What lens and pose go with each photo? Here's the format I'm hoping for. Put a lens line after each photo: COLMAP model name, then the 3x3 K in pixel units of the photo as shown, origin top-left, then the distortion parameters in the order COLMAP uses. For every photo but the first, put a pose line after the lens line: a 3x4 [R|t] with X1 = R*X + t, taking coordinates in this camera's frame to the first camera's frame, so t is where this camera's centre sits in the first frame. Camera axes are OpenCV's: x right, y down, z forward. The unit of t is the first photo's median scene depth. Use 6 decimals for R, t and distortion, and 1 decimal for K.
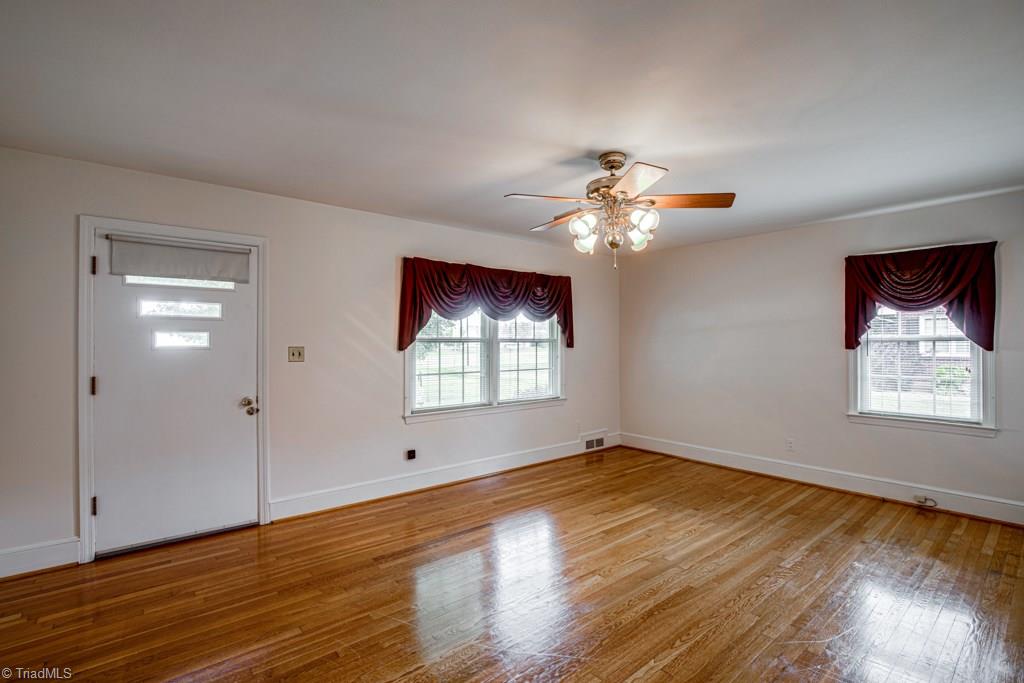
lens RADIAL K [[467.7, 0, 512.0], [0, 467.7, 341.5], [0, 0, 1]] dist [-0.000473, 0.000084]
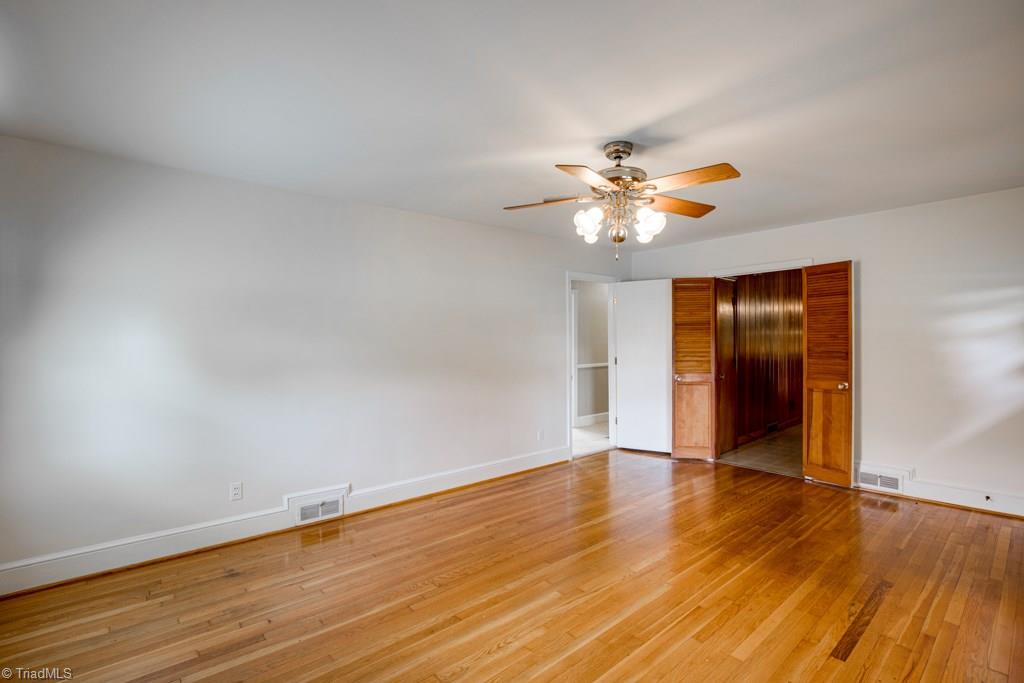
lens RADIAL K [[467.7, 0, 512.0], [0, 467.7, 341.5], [0, 0, 1]] dist [-0.000473, 0.000084]
pose [[-0.999894, 0.004366, -0.013885, 0.411714], [0.004391, 0.999989, -0.001730, 0.005709], [0.013877, -0.001791, -0.999902, 1.793055]]
